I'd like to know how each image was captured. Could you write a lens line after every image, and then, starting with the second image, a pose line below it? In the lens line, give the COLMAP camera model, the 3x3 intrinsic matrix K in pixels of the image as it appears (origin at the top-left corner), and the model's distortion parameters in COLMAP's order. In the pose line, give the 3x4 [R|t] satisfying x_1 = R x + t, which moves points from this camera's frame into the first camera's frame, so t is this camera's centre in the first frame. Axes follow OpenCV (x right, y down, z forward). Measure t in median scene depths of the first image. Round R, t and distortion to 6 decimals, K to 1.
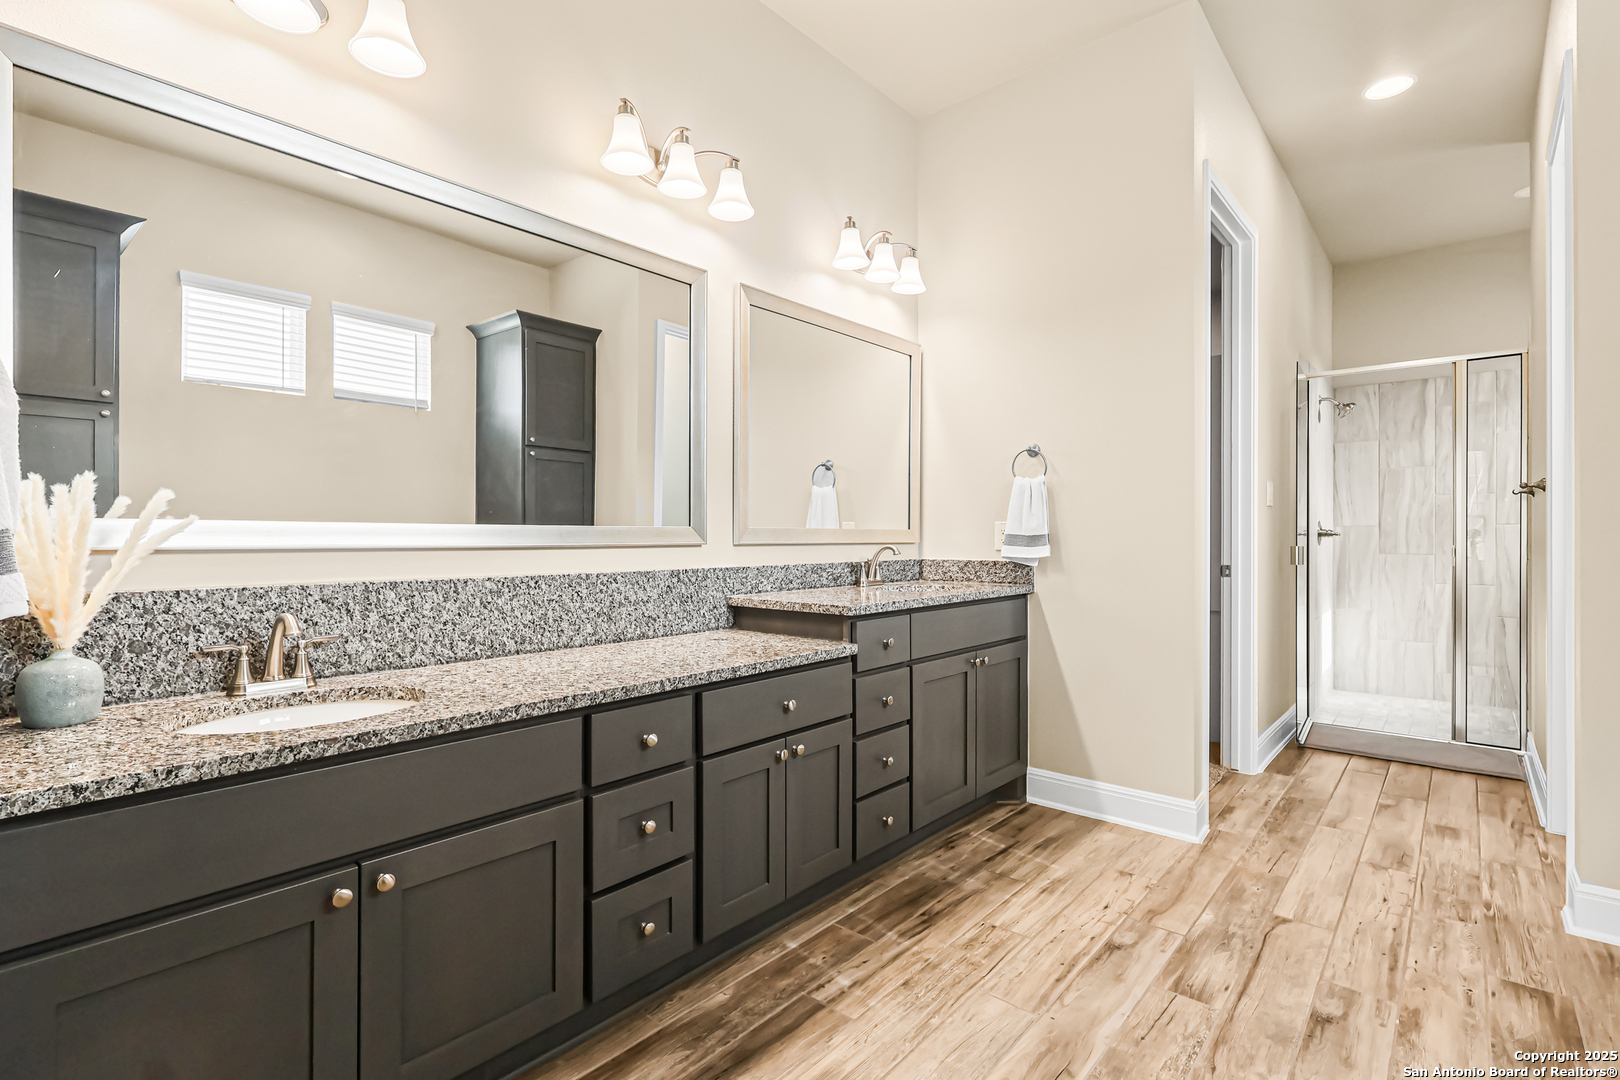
lens RADIAL K [[754.6, 0, 797.5], [0, 754.6, 542.1], [0, 0, 1]] dist [-0.000145, 0.000002]
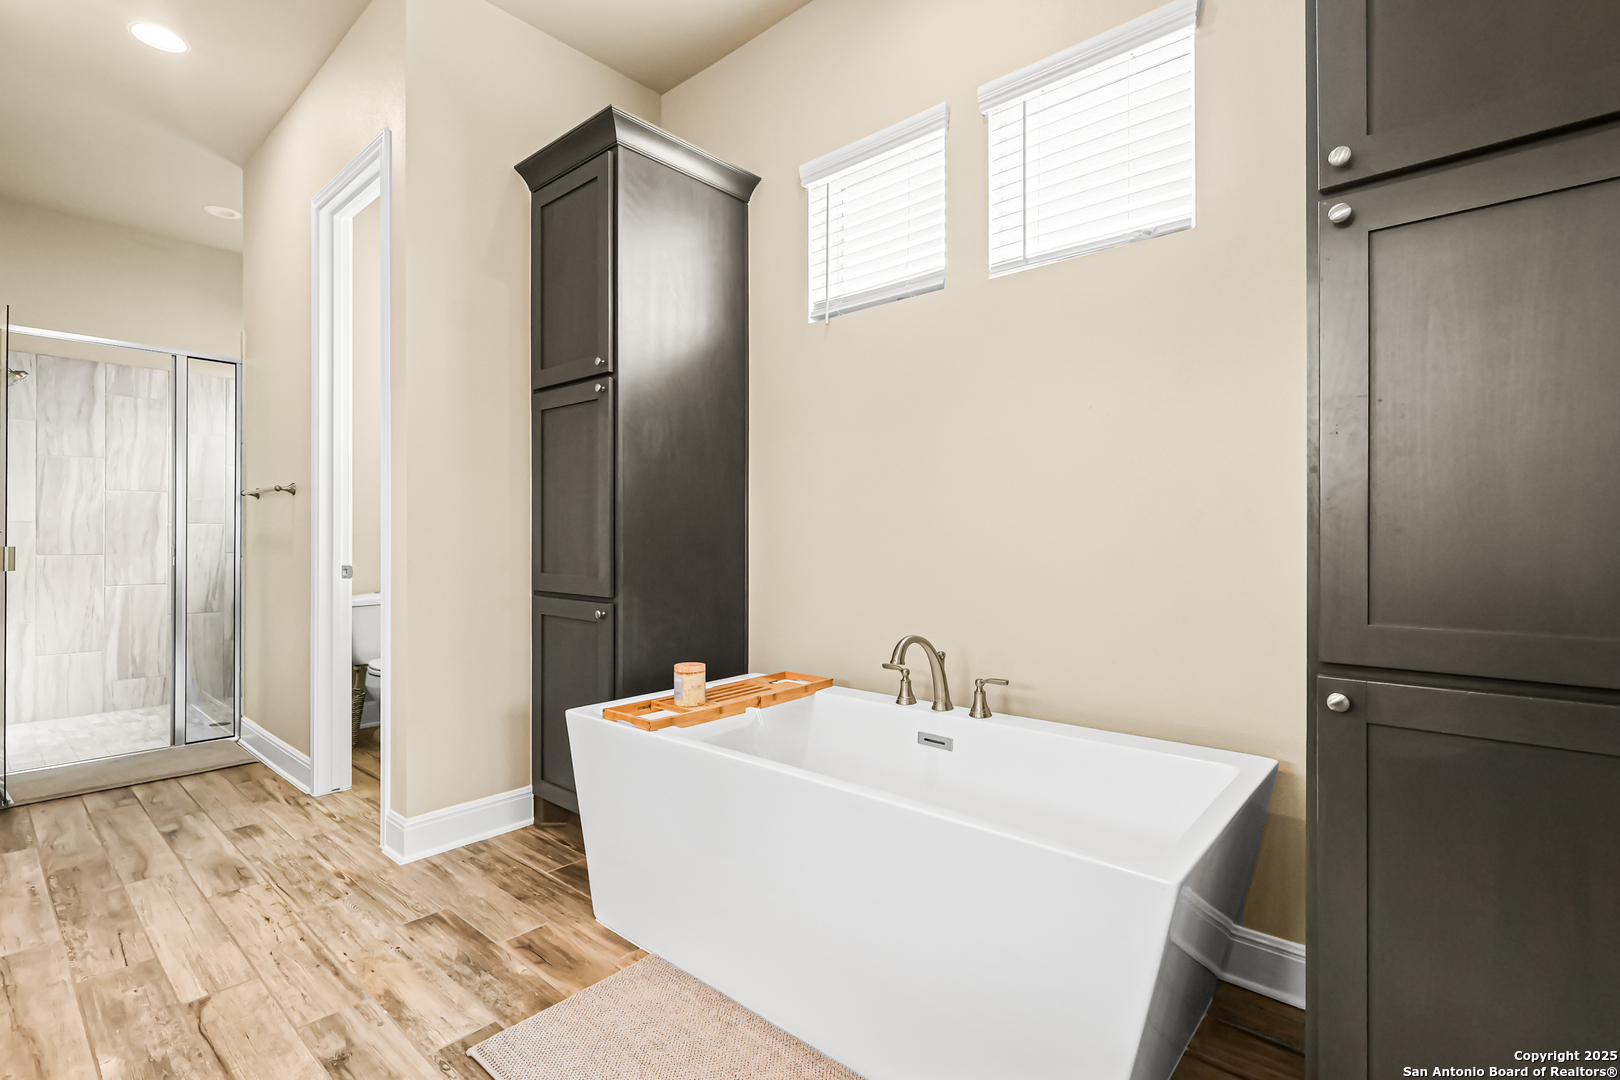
lens RADIAL K [[754.6, 0, 799.2], [0, 754.6, 536.1], [0, 0, 1]] dist [-0.000145, 0.000002]
pose [[0.000102, 0.002235, 0.999997, -0.169930], [0.004254, 0.999988, -0.002235, -0.000427], [-0.999991, 0.004254, 0.000092, 0.336479]]
